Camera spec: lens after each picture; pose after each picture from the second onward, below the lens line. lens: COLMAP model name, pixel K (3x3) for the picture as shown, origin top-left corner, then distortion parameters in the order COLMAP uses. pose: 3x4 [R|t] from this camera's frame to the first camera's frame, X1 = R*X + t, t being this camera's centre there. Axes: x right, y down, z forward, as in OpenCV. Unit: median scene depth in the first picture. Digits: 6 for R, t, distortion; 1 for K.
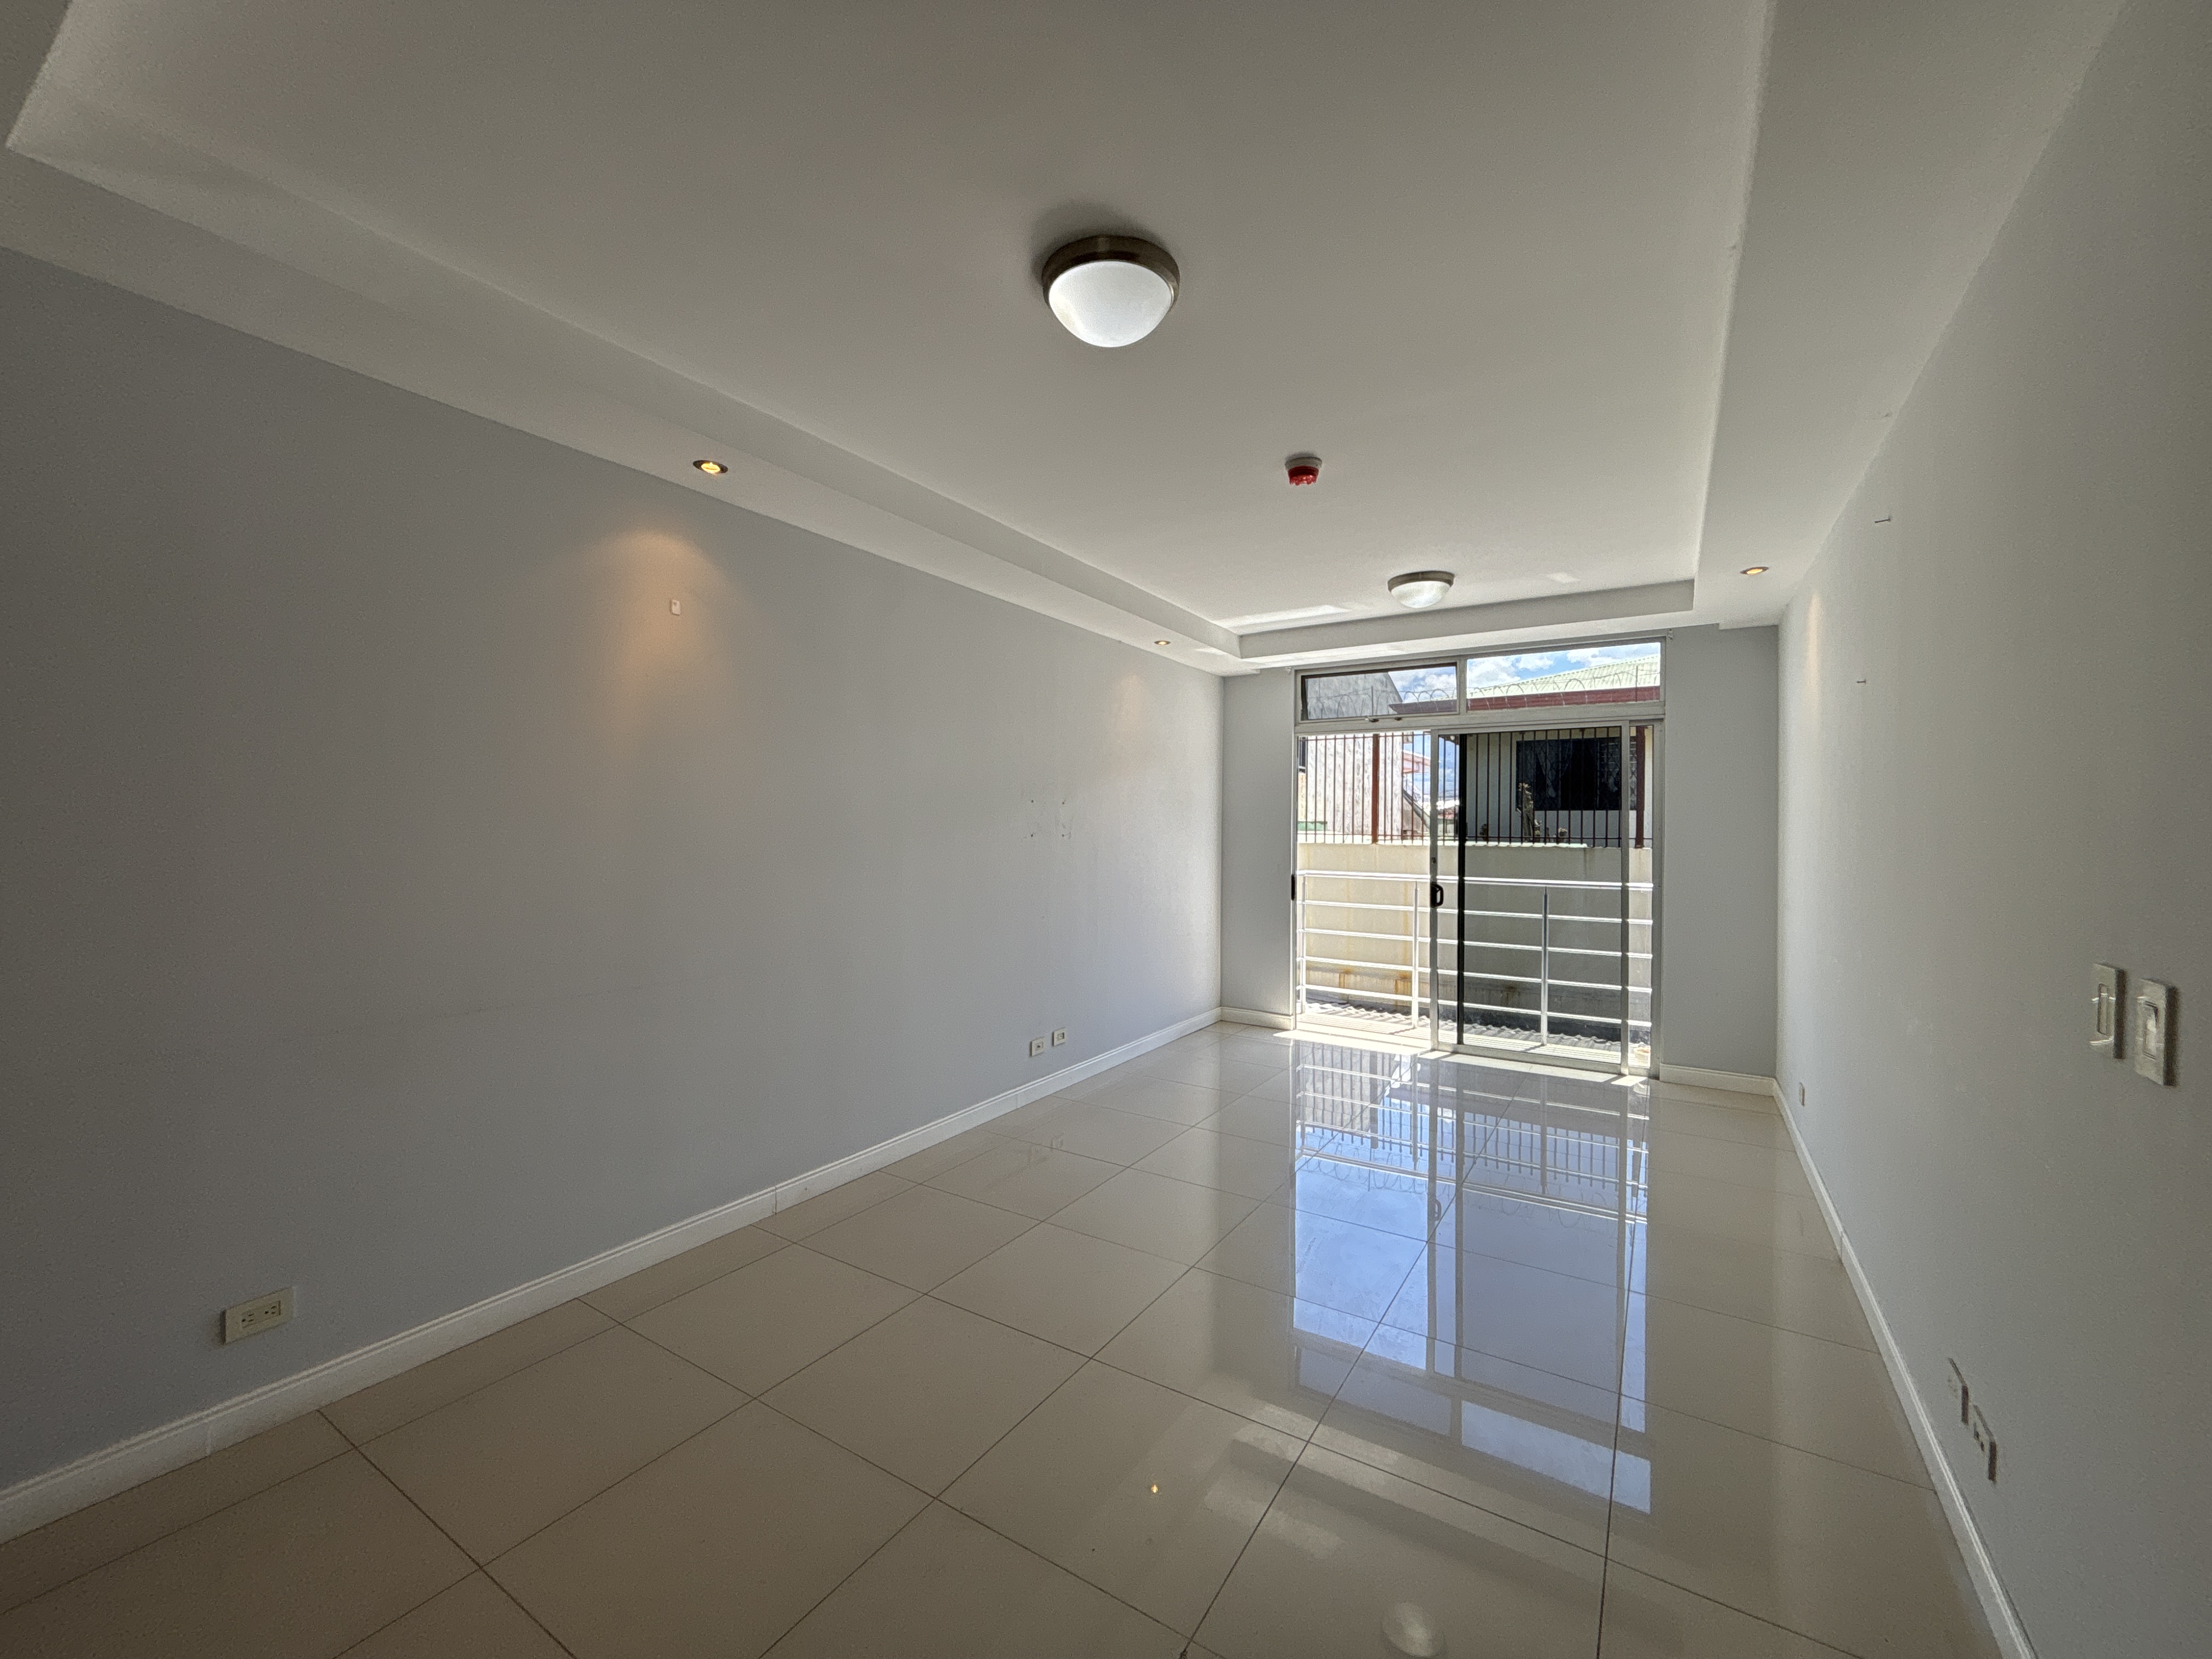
lens RADIAL K [[893.1, 0, 1109.5], [0, 893.1, 824.3], [0, 0, 1]] dist [0.016822, -0.000152]
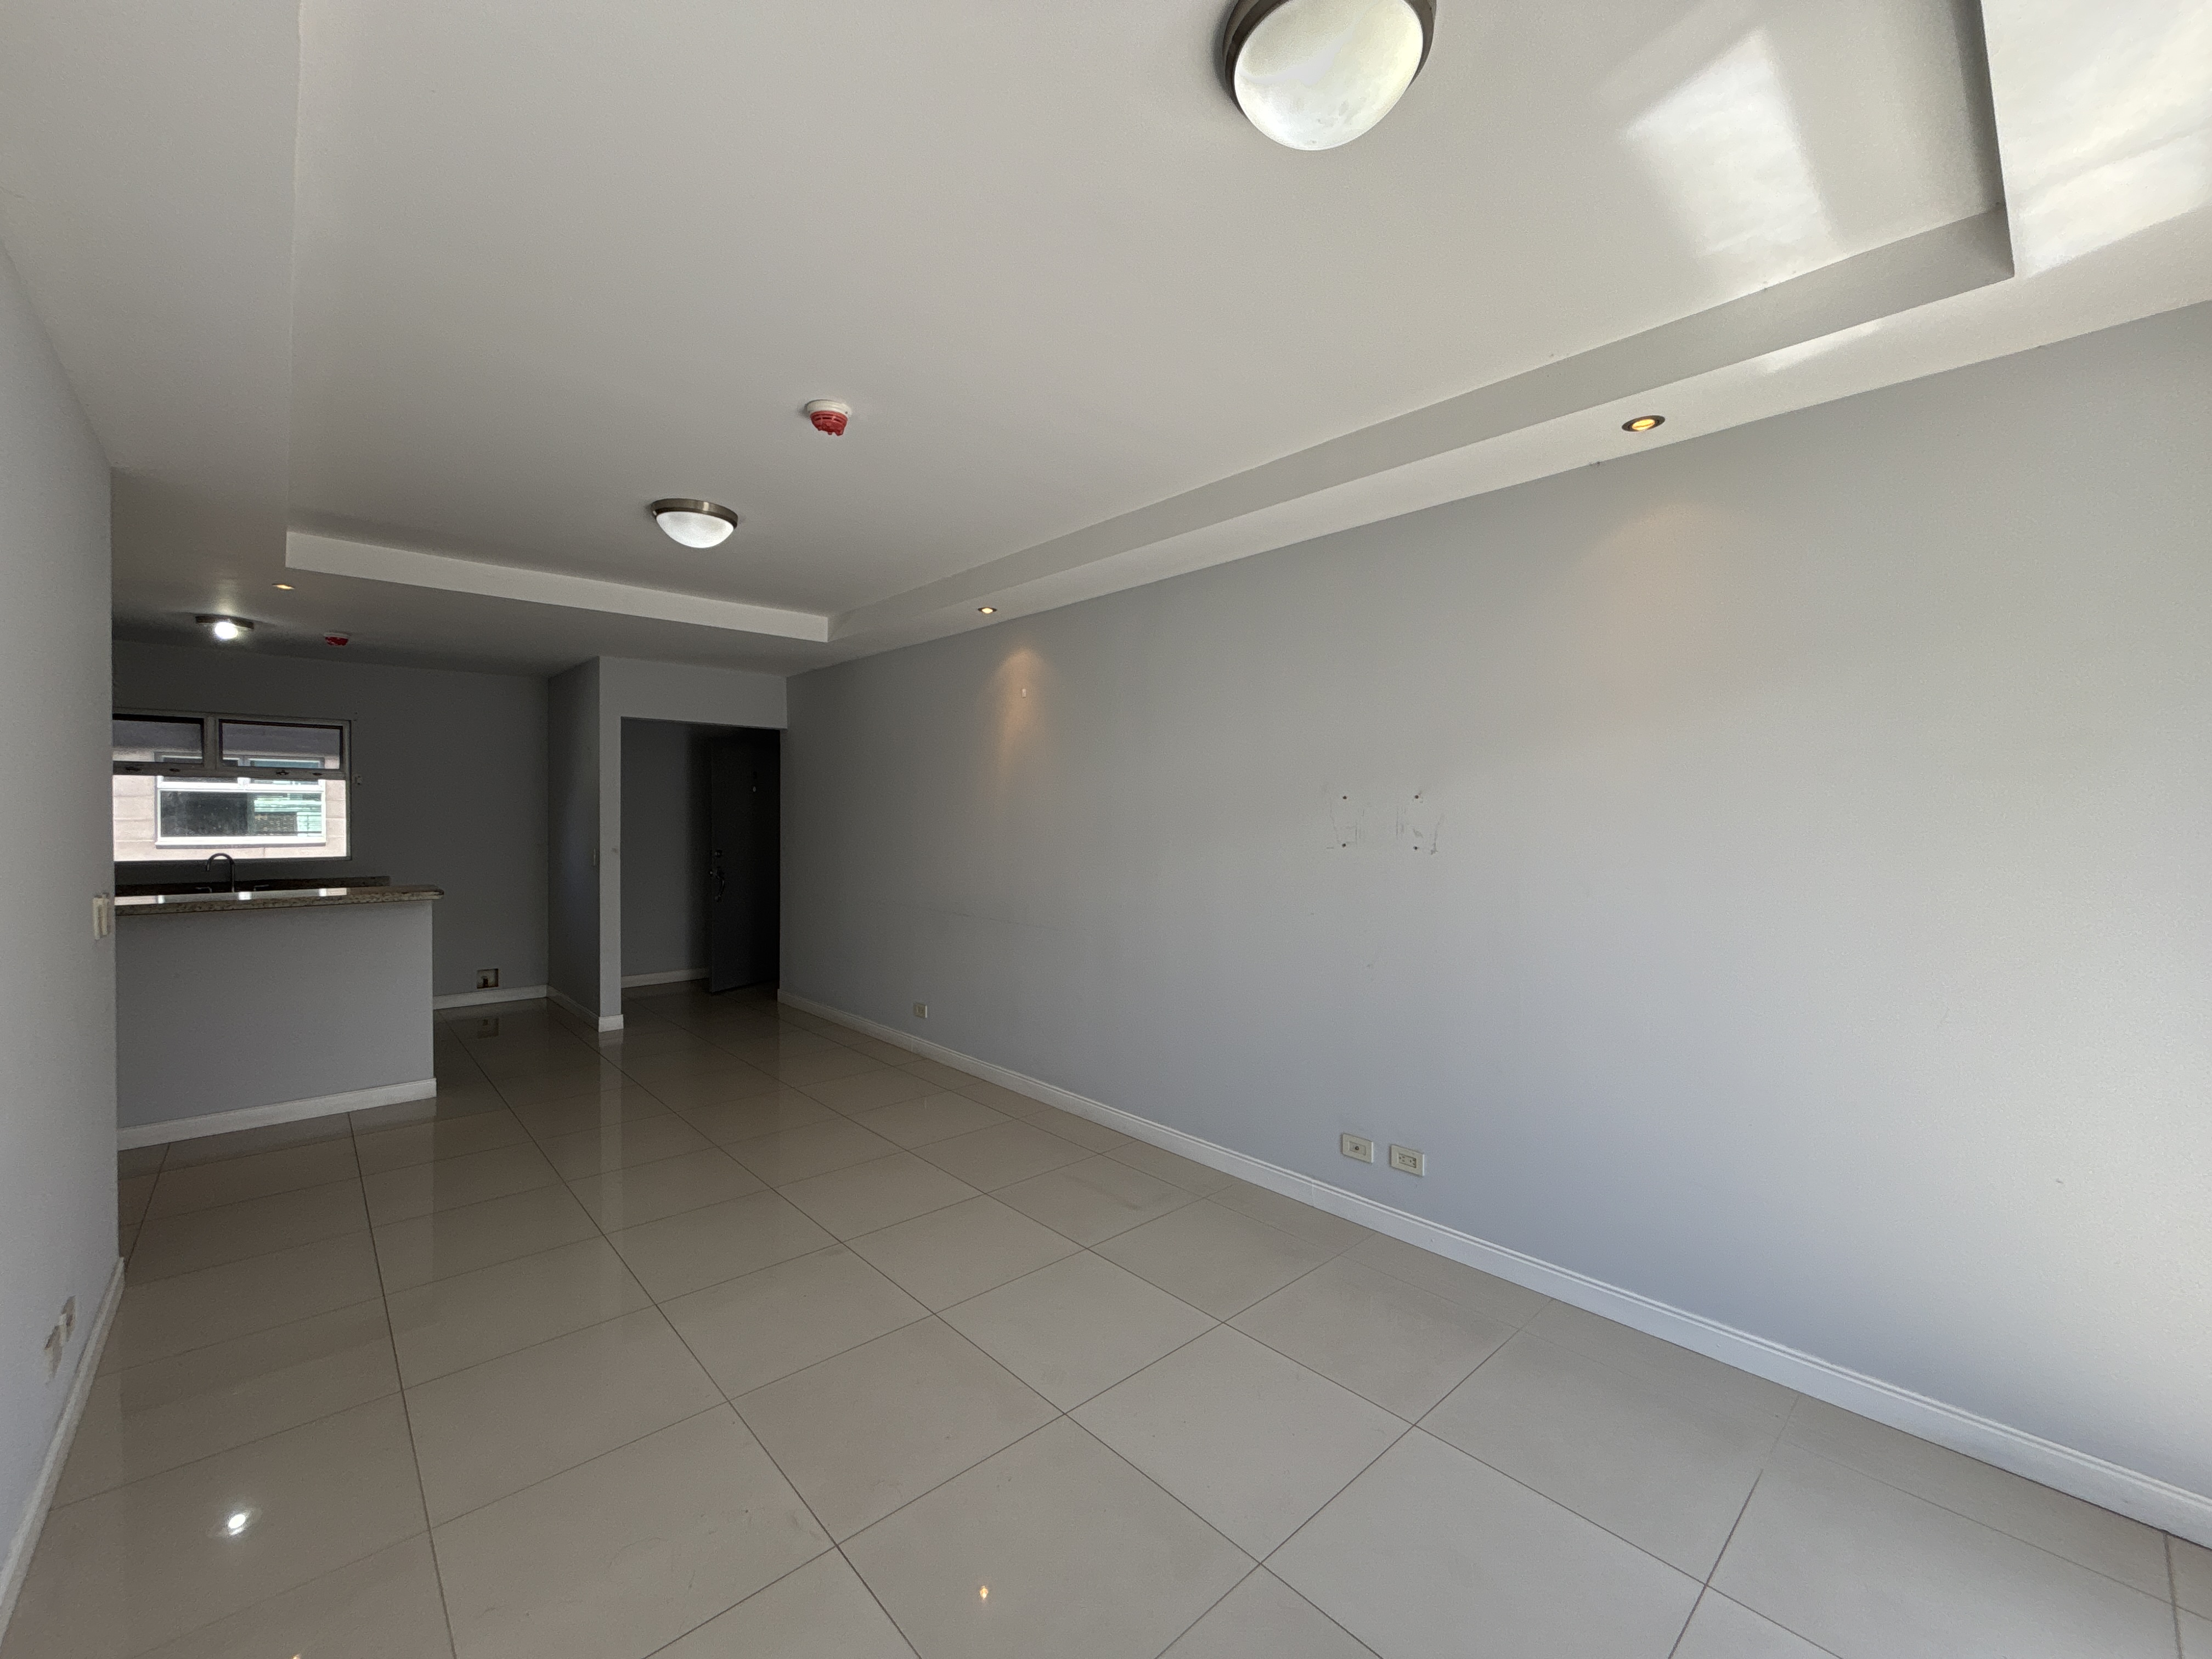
lens RADIAL K [[893.1, 0, 1109.5], [0, 893.1, 824.3], [0, 0, 1]] dist [0.016822, -0.000152]
pose [[-0.261300, 0.003835, -0.965250, 0.520307], [-0.000513, 0.999991, 0.004112, -0.005908], [0.965258, 0.001570, -0.261296, 0.796798]]
